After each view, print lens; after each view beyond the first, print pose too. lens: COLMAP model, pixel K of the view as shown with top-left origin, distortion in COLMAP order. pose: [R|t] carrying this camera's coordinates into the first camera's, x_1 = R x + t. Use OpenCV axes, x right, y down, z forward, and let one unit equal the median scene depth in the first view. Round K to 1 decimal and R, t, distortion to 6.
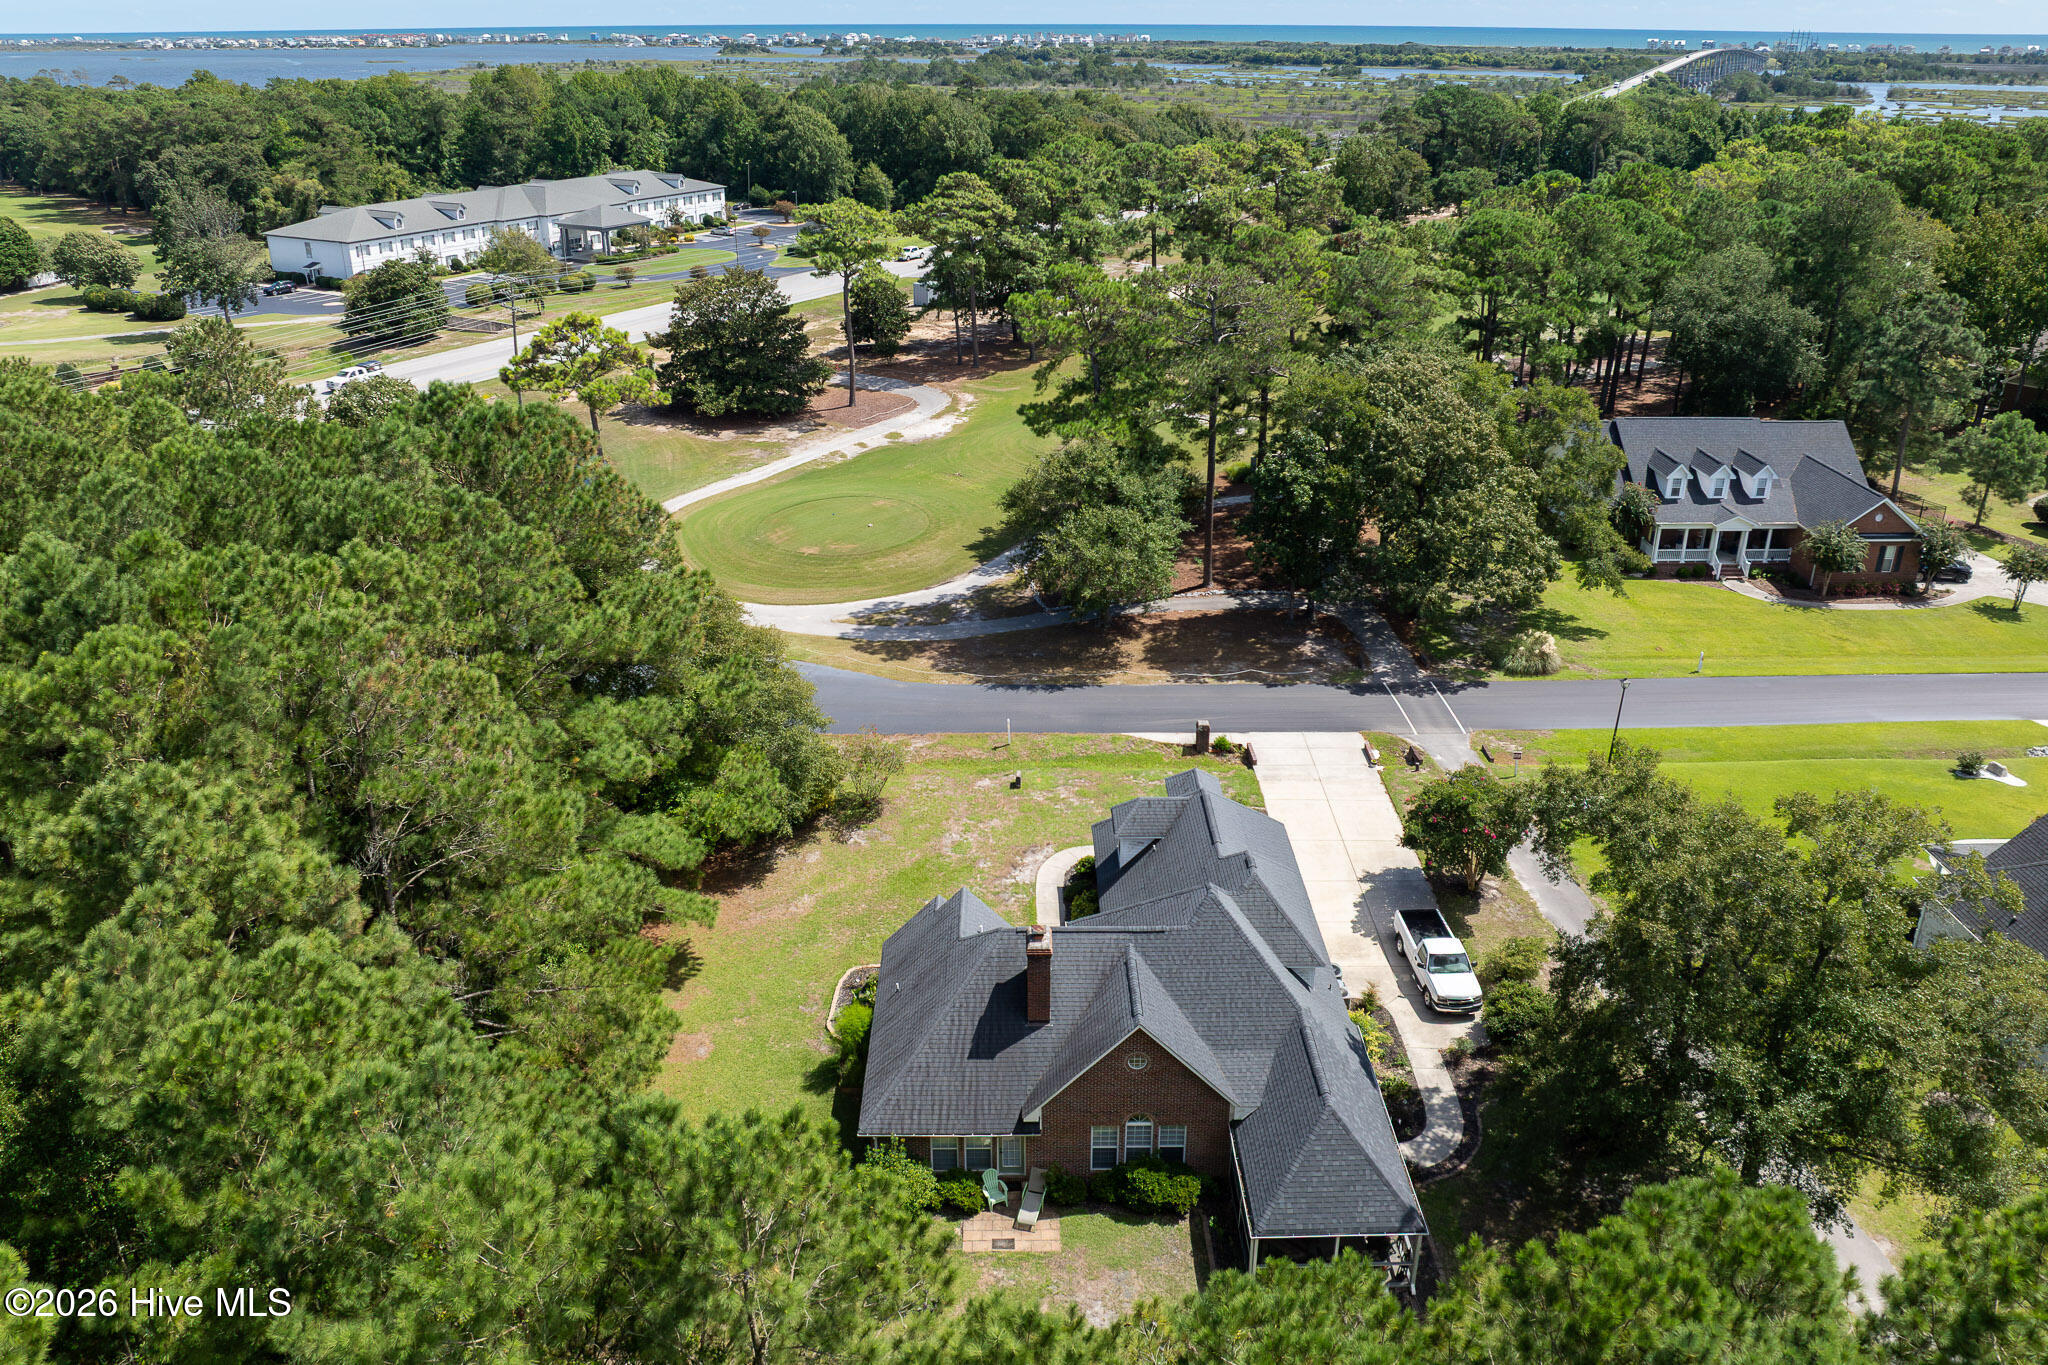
lens RADIAL K [[1450.4, 0, 1029.8], [0, 1450.4, 613.8], [0, 0, 1]] dist [-0.034642, -0.001916]
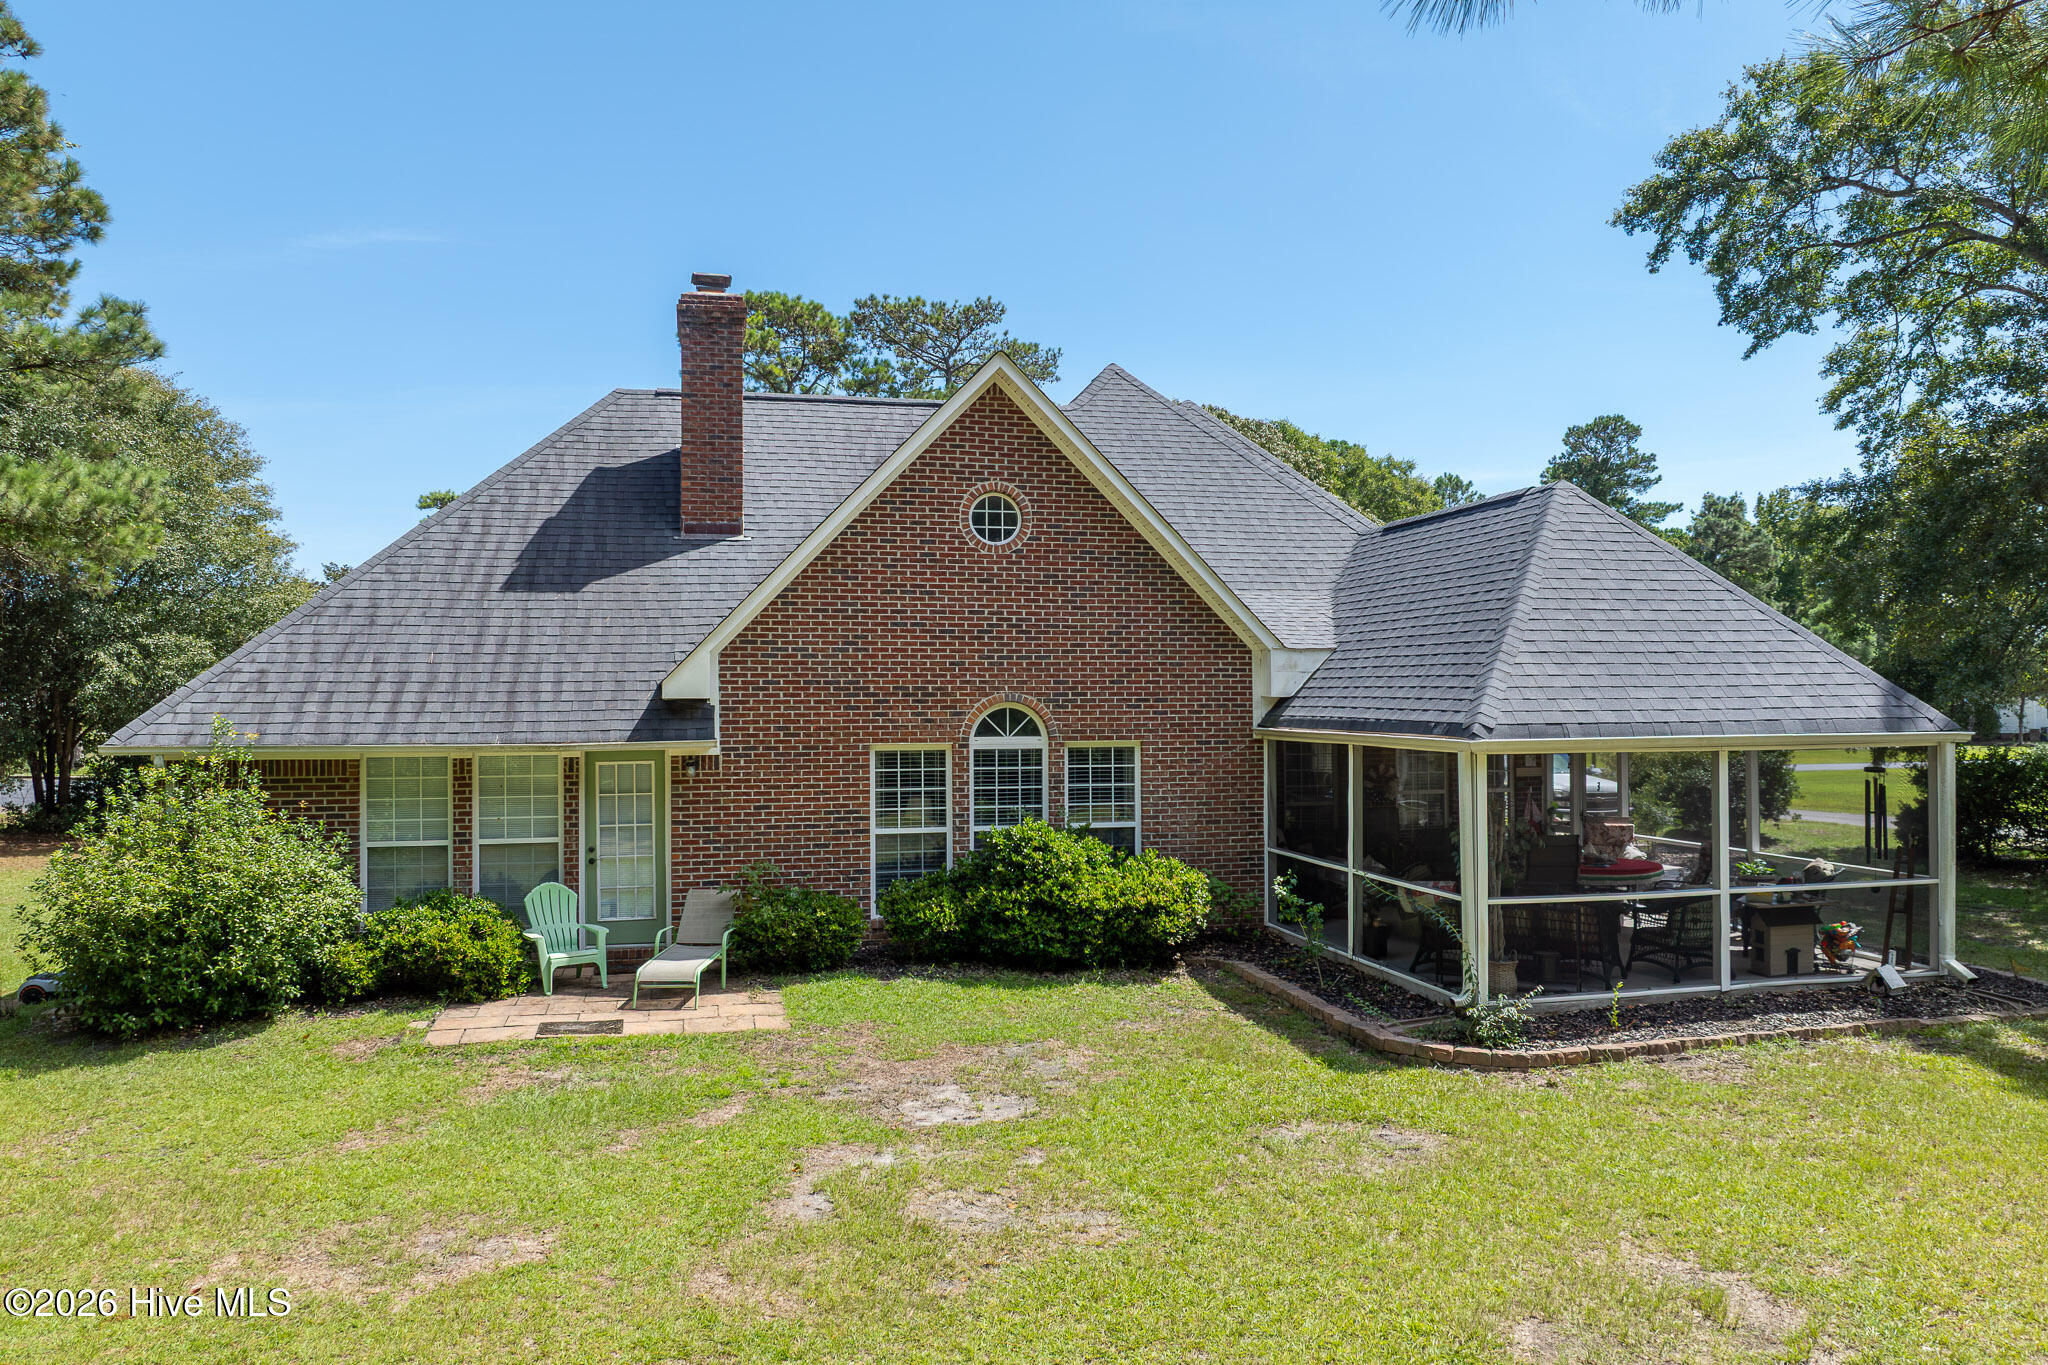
lens RADIAL K [[1421.9, 0, 1043.1], [0, 1421.9, 674.0], [0, 0, 1]] dist [-0.042887, -0.003961]
pose [[0.973172, -0.002623, 0.230066, 0.003201], [0.092061, 0.920841, -0.378915, 0.256118], [-0.210860, 0.389930, 0.896378, 0.367900]]
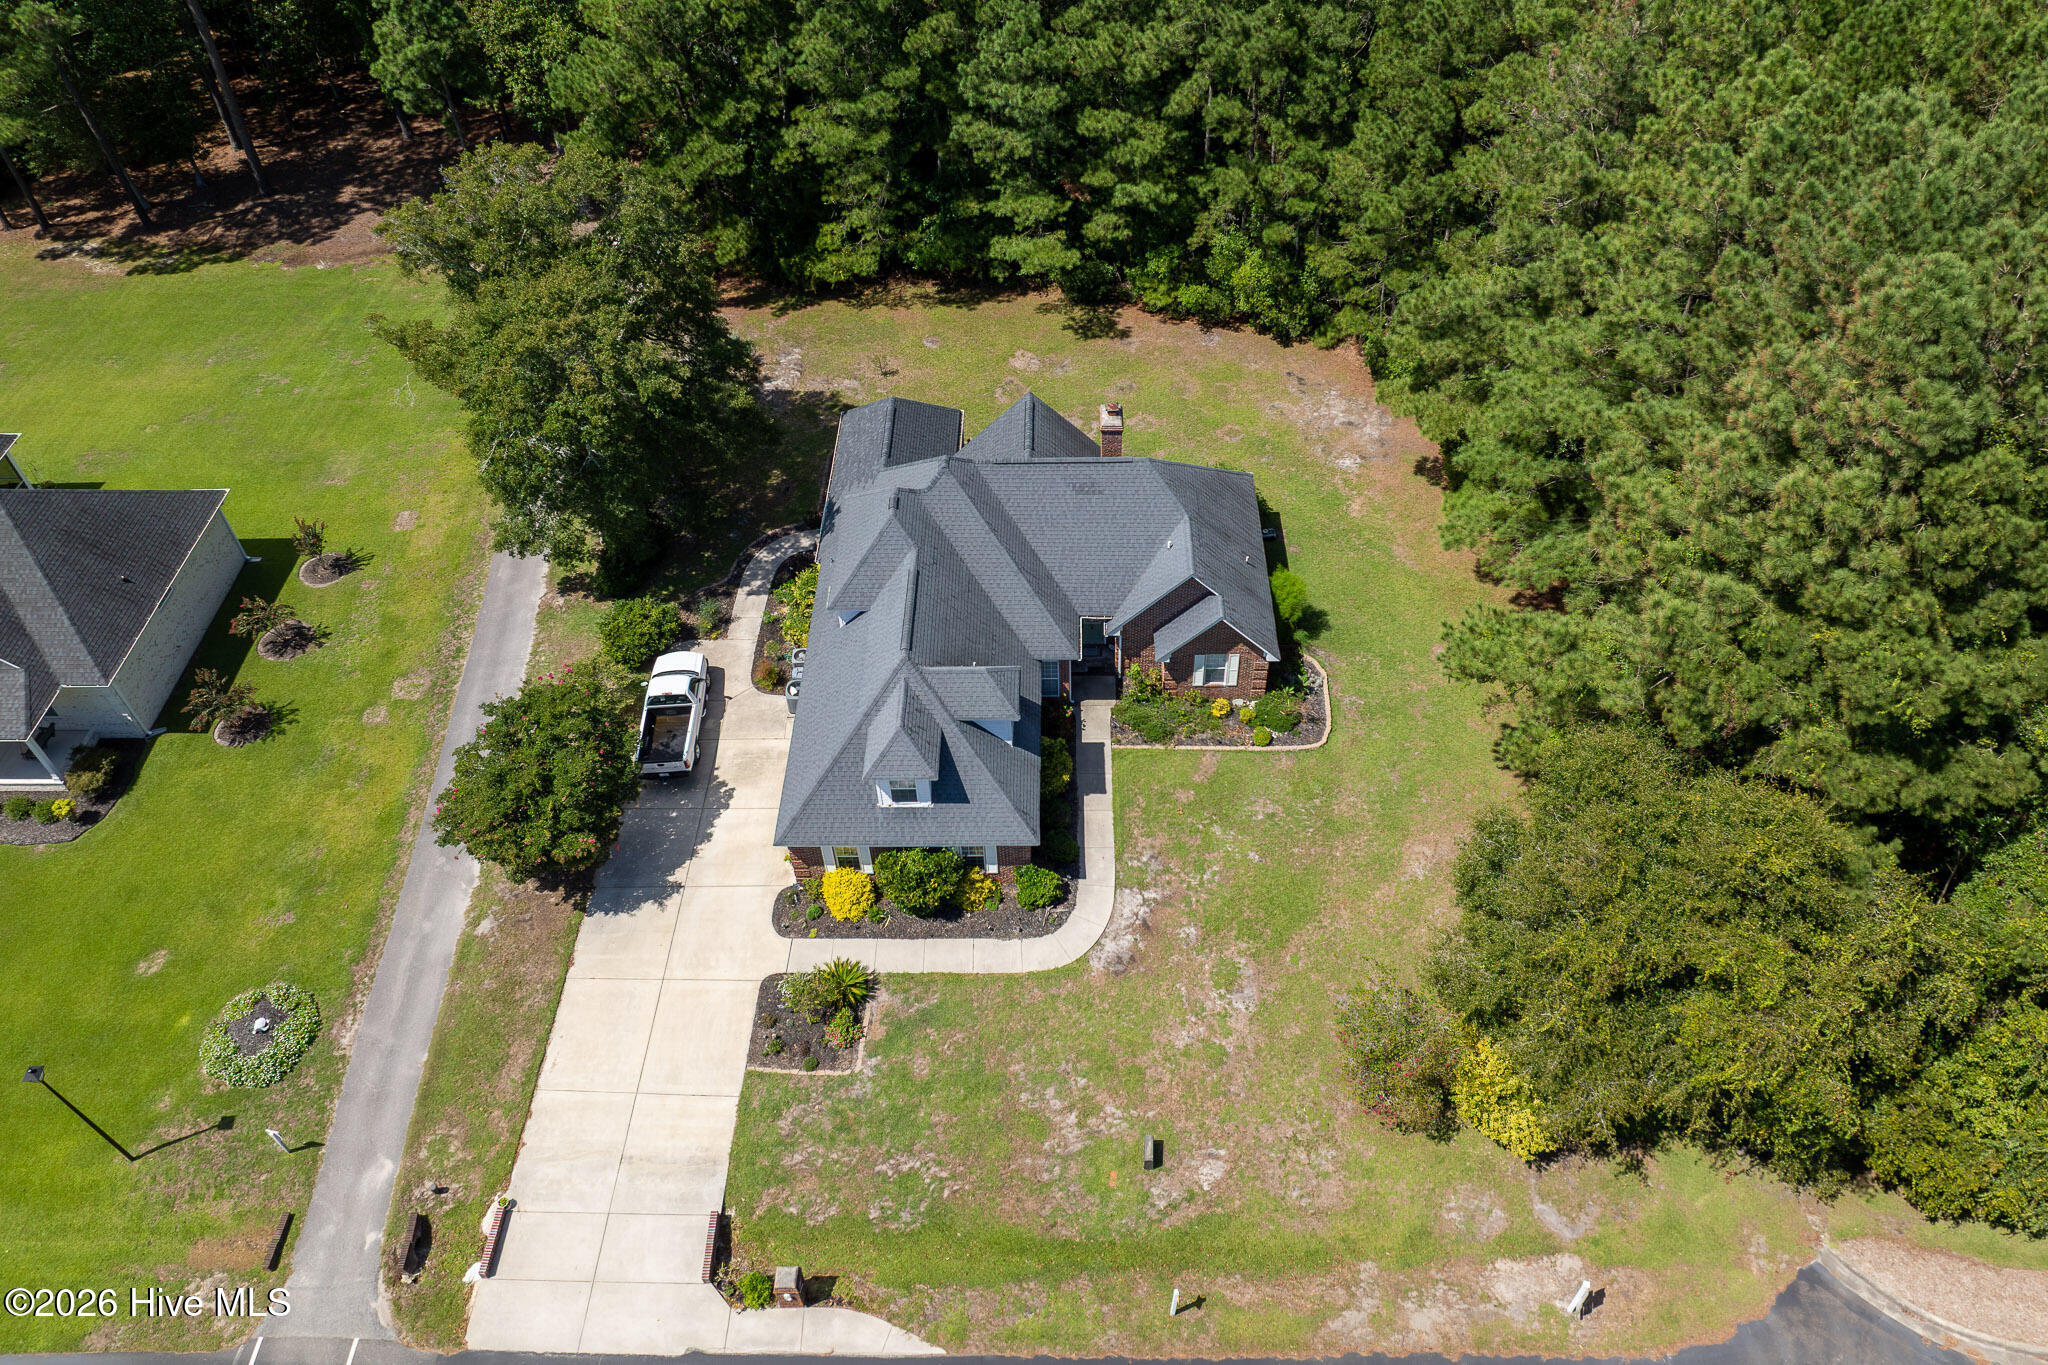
lens RADIAL K [[1427.1, 0, 1029.7], [0, 1427.1, 643.5], [0, 0, 1]] dist [-0.038919, -0.007657]
pose [[-0.999285, -0.002141, 0.037759, 0.015443], [0.034292, 0.369765, 0.928492, -0.402619], [-0.015950, 0.929123, -0.369427, 0.859813]]
